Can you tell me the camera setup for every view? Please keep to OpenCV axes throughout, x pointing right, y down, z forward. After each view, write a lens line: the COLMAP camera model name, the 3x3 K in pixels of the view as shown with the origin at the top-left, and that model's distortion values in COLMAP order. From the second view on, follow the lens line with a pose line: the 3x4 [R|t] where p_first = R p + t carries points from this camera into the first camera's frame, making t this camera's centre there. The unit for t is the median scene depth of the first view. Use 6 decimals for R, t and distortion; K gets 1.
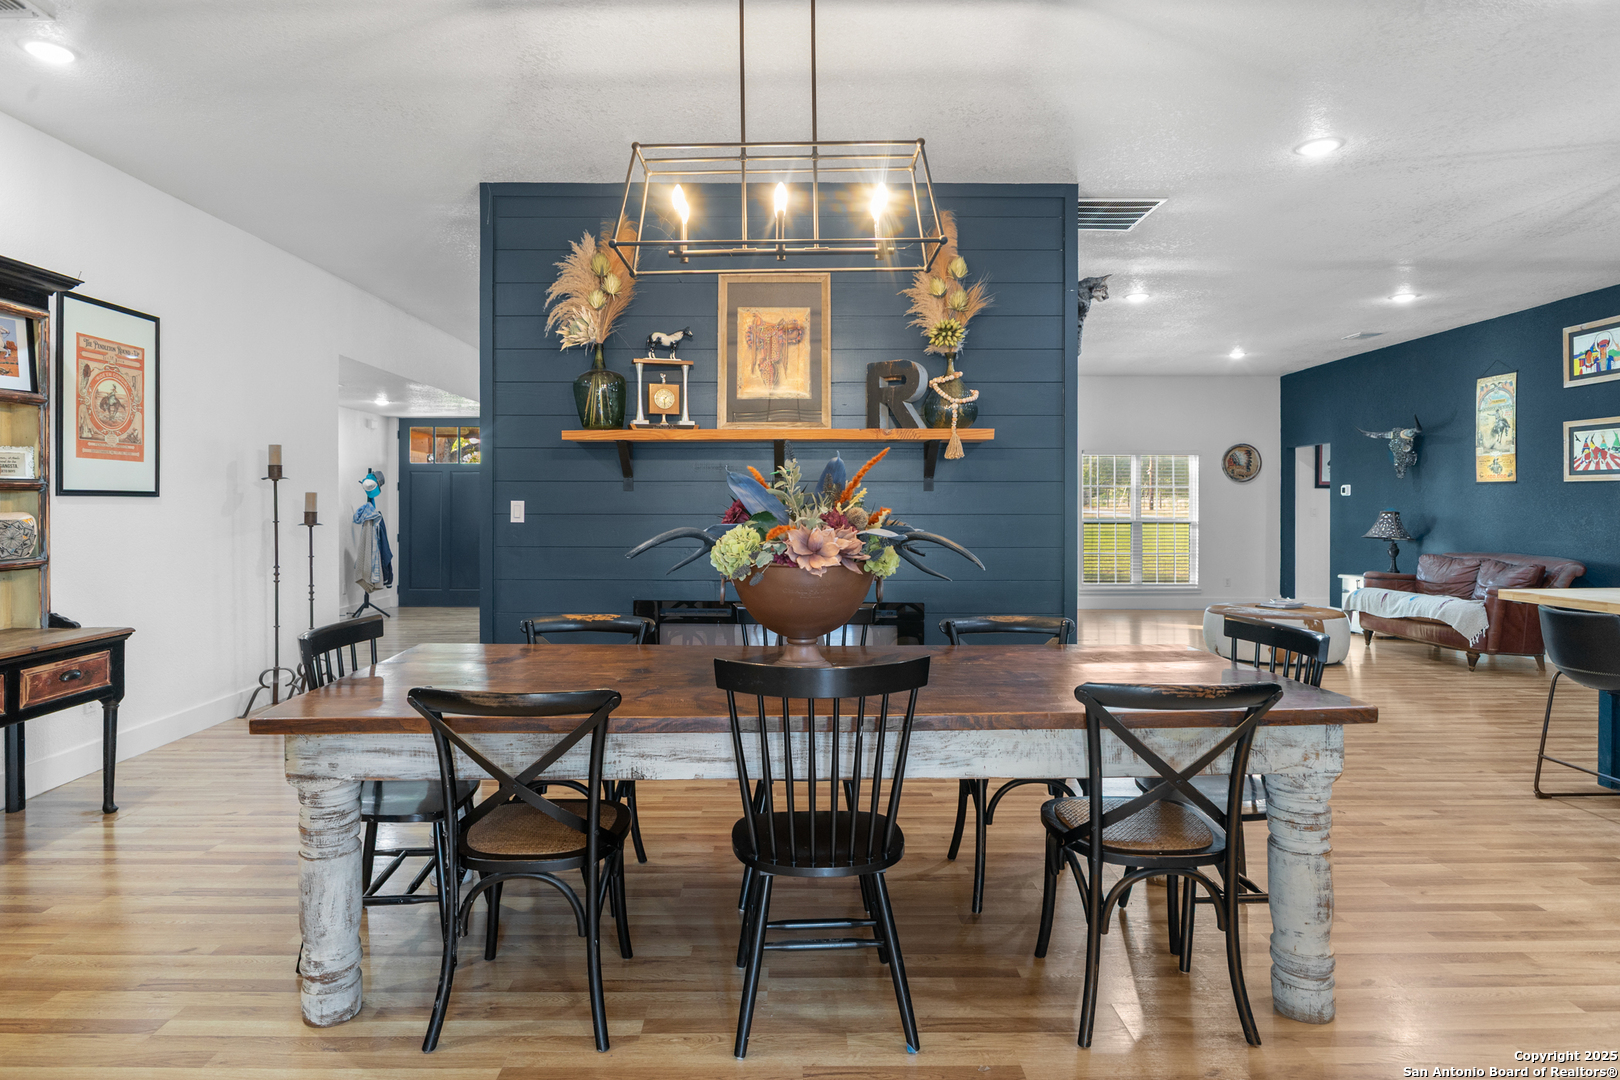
lens RADIAL K [[875.2, 0, 786.0], [0, 875.2, 498.3], [0, 0, 1]] dist [0.000993, 0.000456]
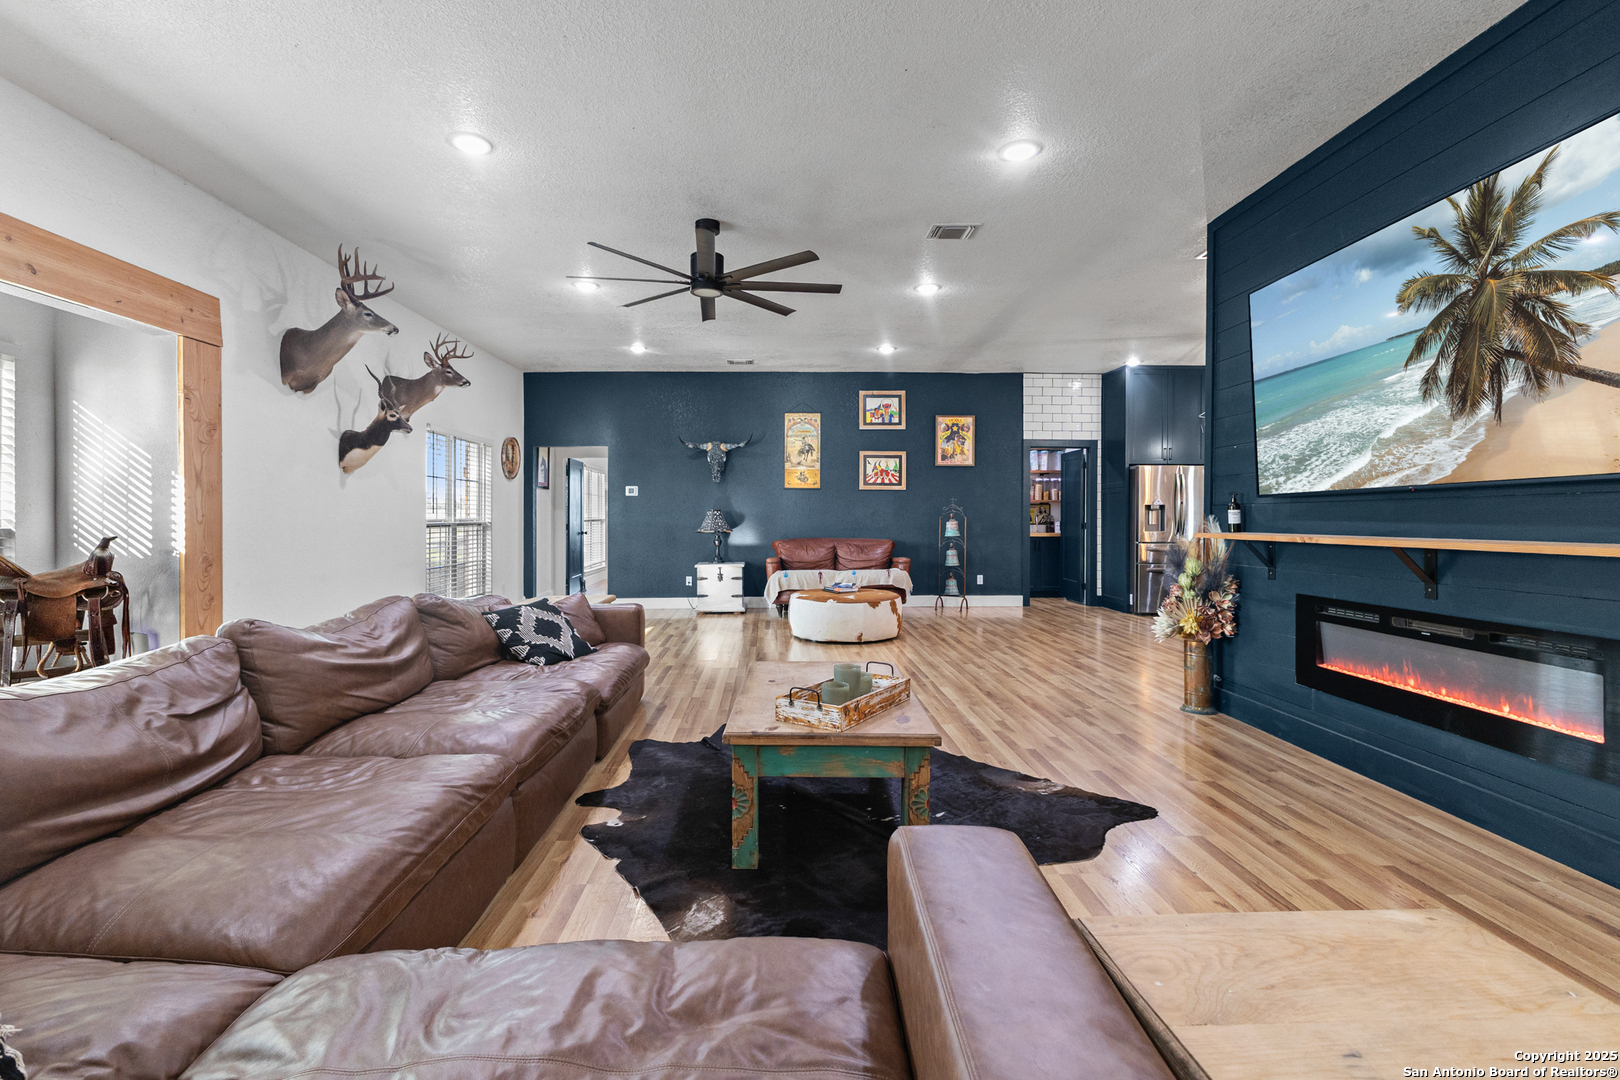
lens RADIAL K [[714.1, 0, 789.3], [0, 714.1, 517.8], [0, 0, 1]] dist [-0.003037, 0.000078]
pose [[-0.009778, -0.006070, 0.999934, -0.398763], [-0.009465, 0.999937, 0.005978, 0.026204], [-0.999907, -0.009406, -0.009835, 1.187087]]
